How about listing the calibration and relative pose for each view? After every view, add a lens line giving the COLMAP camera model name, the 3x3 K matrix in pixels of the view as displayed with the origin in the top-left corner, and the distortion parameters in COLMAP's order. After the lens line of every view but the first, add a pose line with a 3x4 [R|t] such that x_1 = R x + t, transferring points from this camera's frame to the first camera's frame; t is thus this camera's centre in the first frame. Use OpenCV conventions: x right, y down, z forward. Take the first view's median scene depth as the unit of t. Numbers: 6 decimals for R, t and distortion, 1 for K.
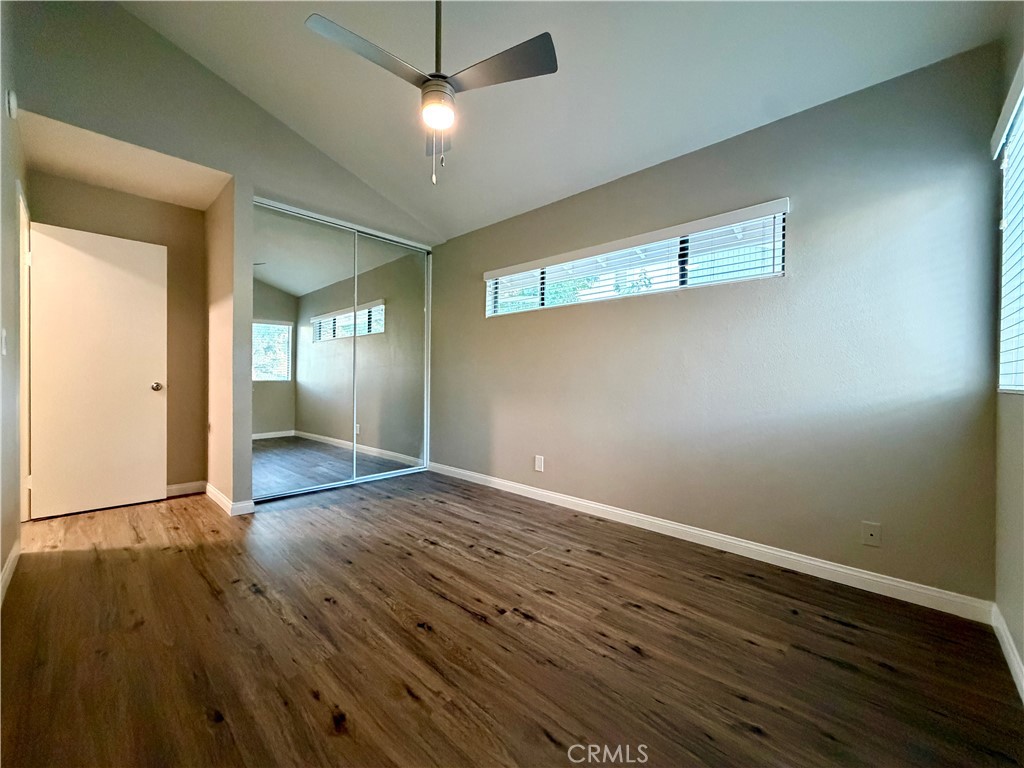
lens RADIAL K [[407.5, 0, 507.3], [0, 407.5, 381.9], [0, 0, 1]] dist [-0.003585, 0.000899]
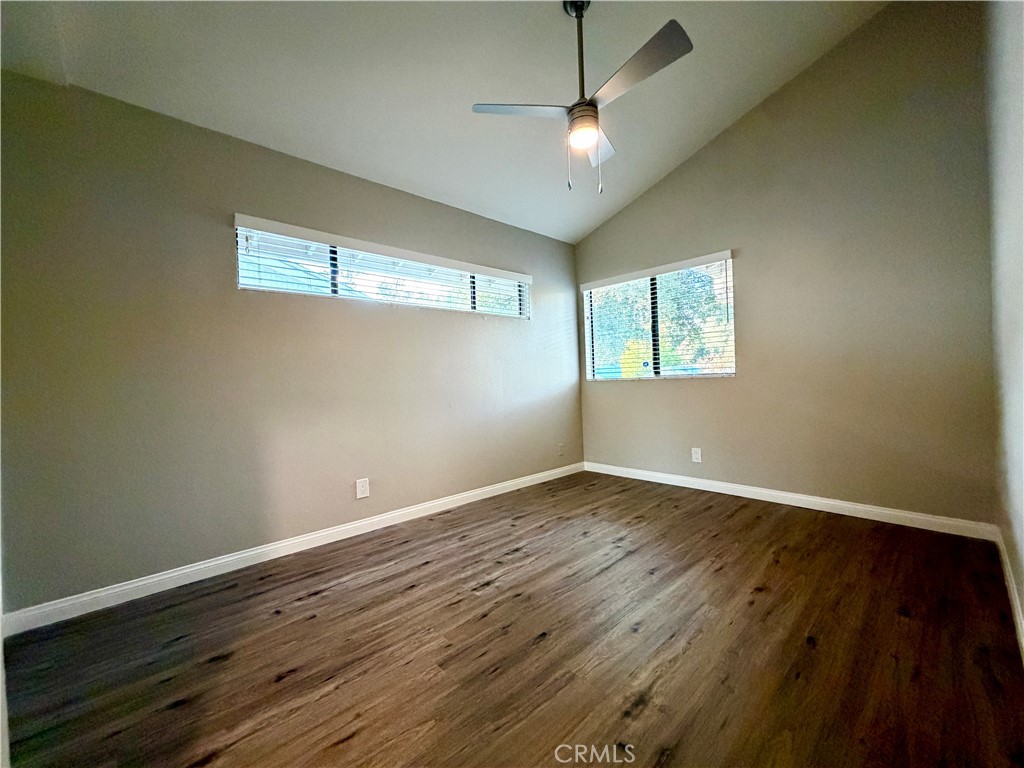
lens RADIAL K [[407.5, 0, 508.6], [0, 407.5, 383.7], [0, 0, 1]] dist [-0.003585, 0.000899]
pose [[0.065881, -0.017680, 0.997671, -0.946456], [0.046737, 0.998800, 0.014613, -0.011159], [-0.996732, 0.045665, 0.066629, 0.853045]]
